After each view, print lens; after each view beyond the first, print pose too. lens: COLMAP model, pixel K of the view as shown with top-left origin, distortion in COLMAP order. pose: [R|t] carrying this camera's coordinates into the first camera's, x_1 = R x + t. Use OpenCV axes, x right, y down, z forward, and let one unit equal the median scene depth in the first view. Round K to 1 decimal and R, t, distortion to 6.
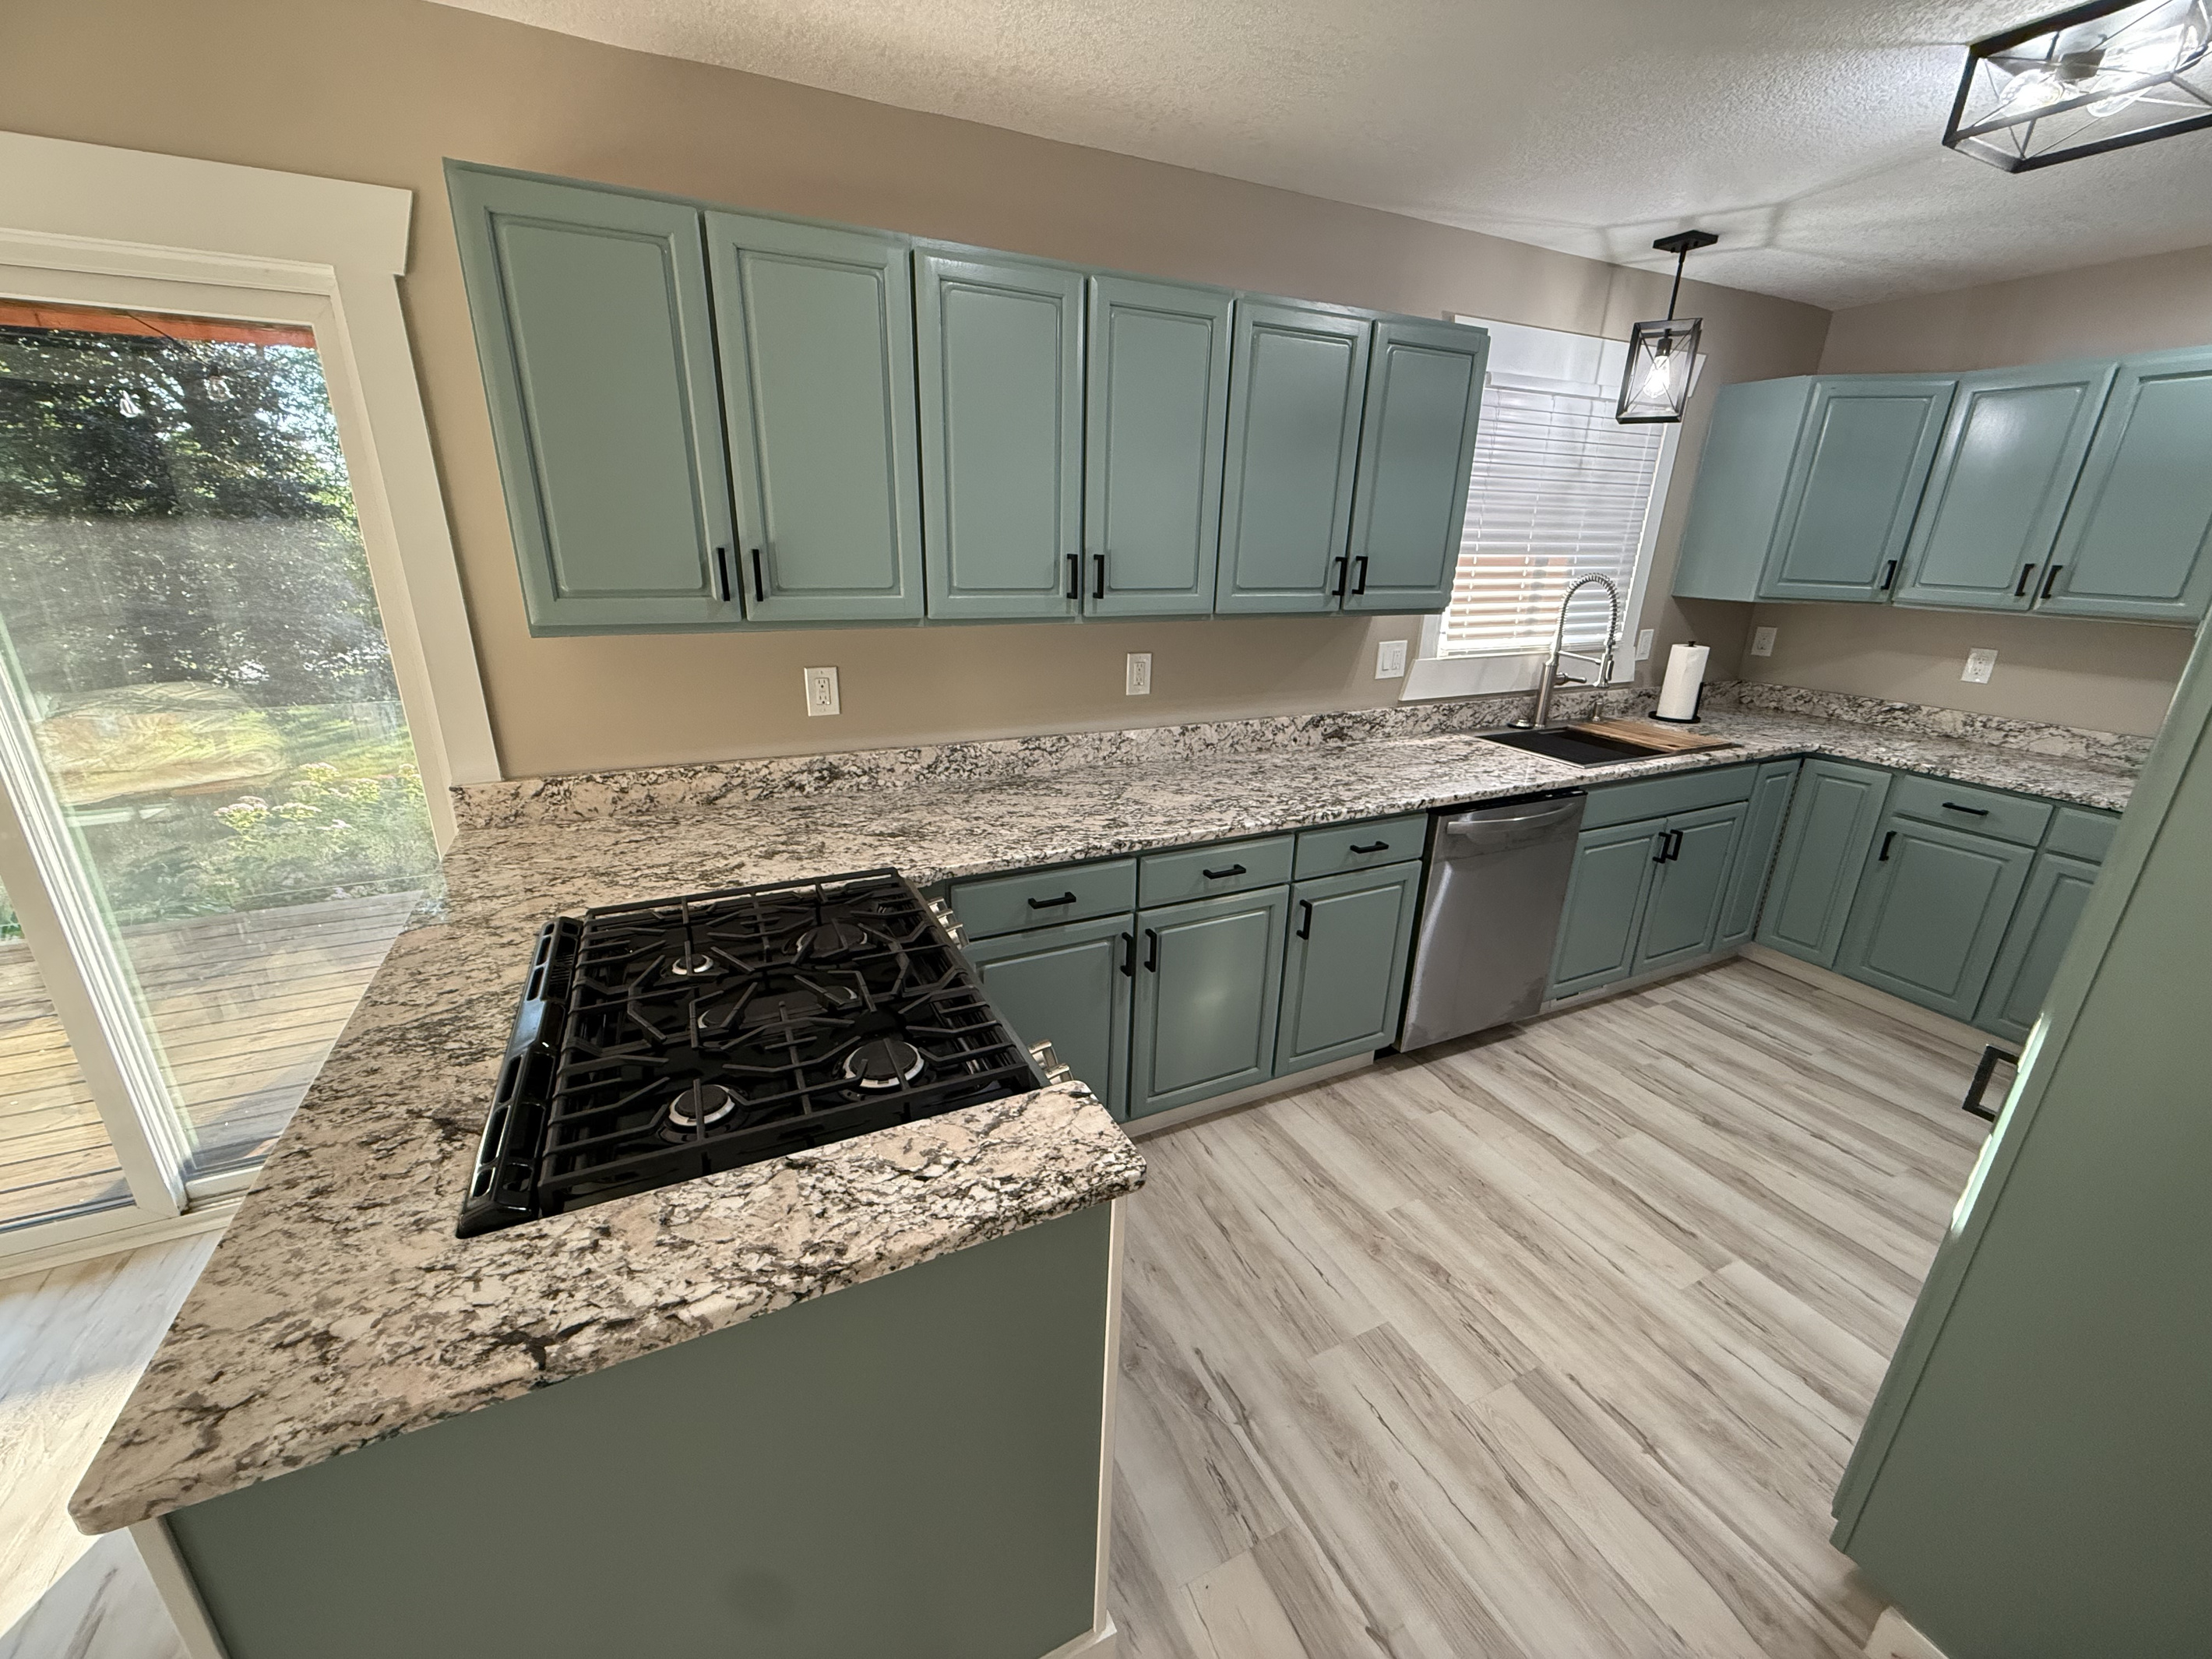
lens RADIAL K [[860.7, 0, 1106.0], [0, 860.7, 829.5], [0, 0, 1]] dist [-0.002858, 0.000063]
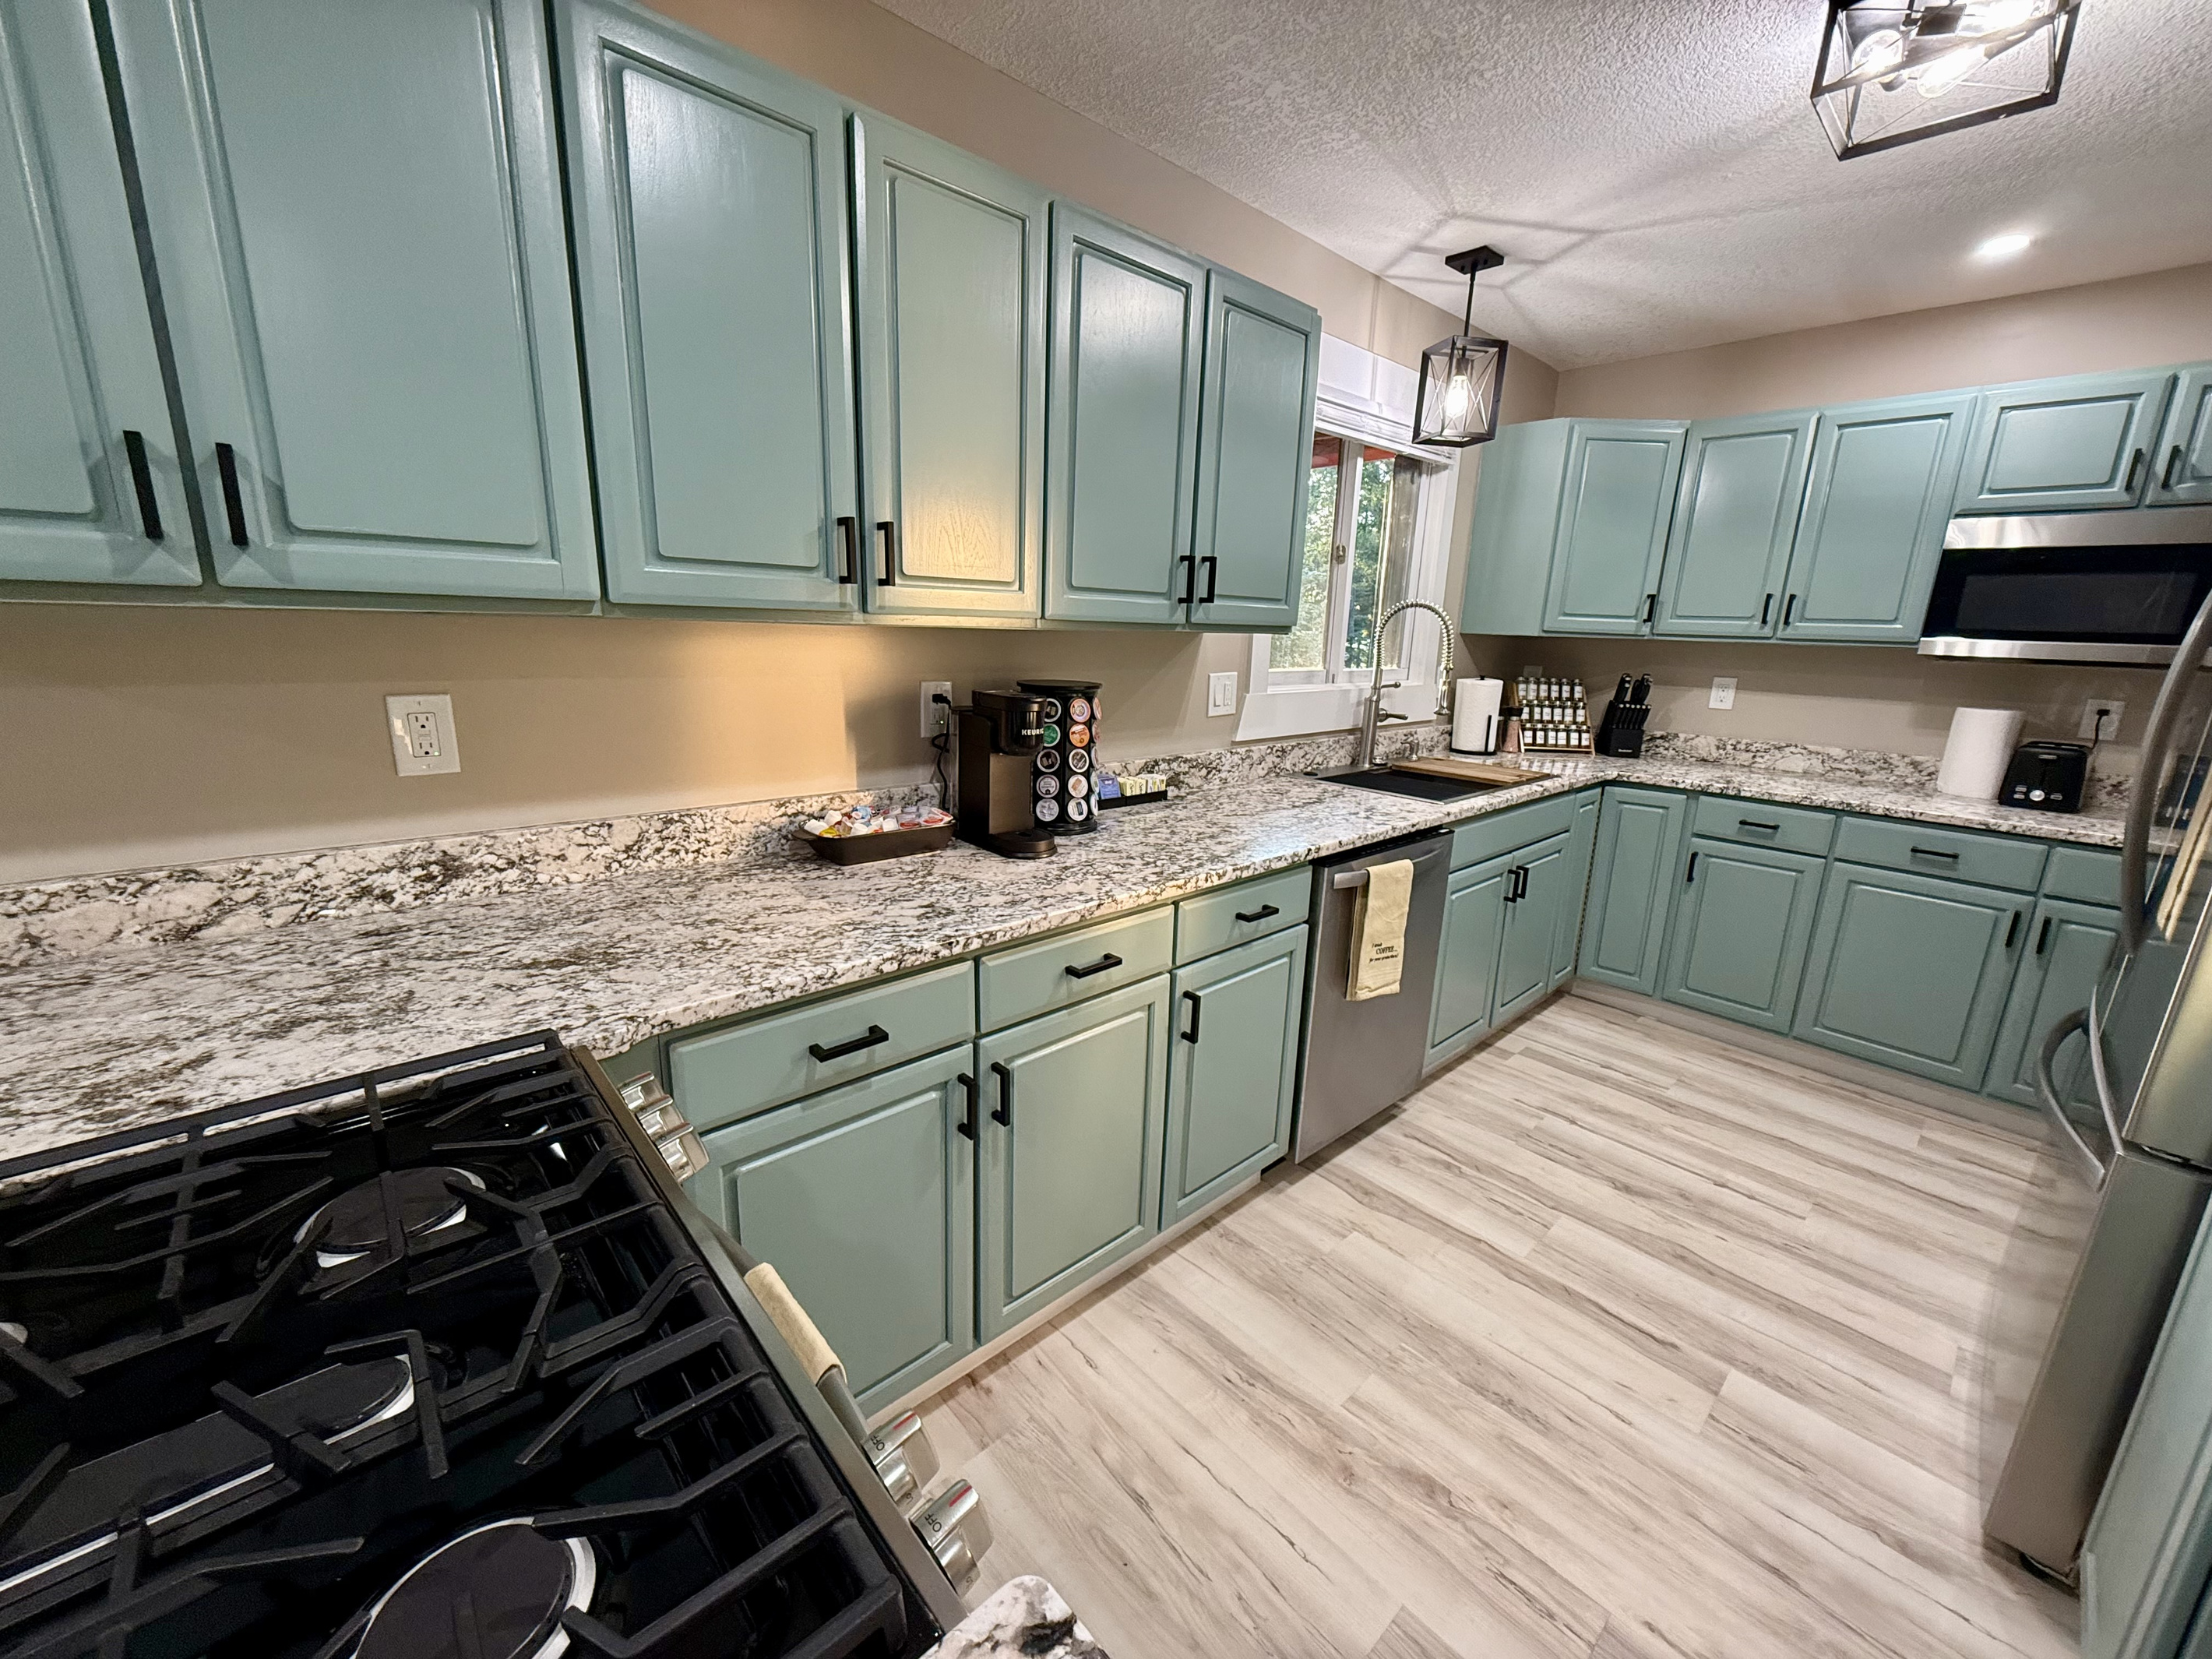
lens RADIAL K [[860.7, 0, 1106.0], [0, 860.7, 829.5], [0, 0, 1]] dist [-0.002858, 0.000063]
pose [[0.957571, -0.060232, 0.281832, -0.043201], [0.085287, 0.993339, -0.077486, -0.006216], [-0.275287, 0.098235, 0.956330, 0.287474]]
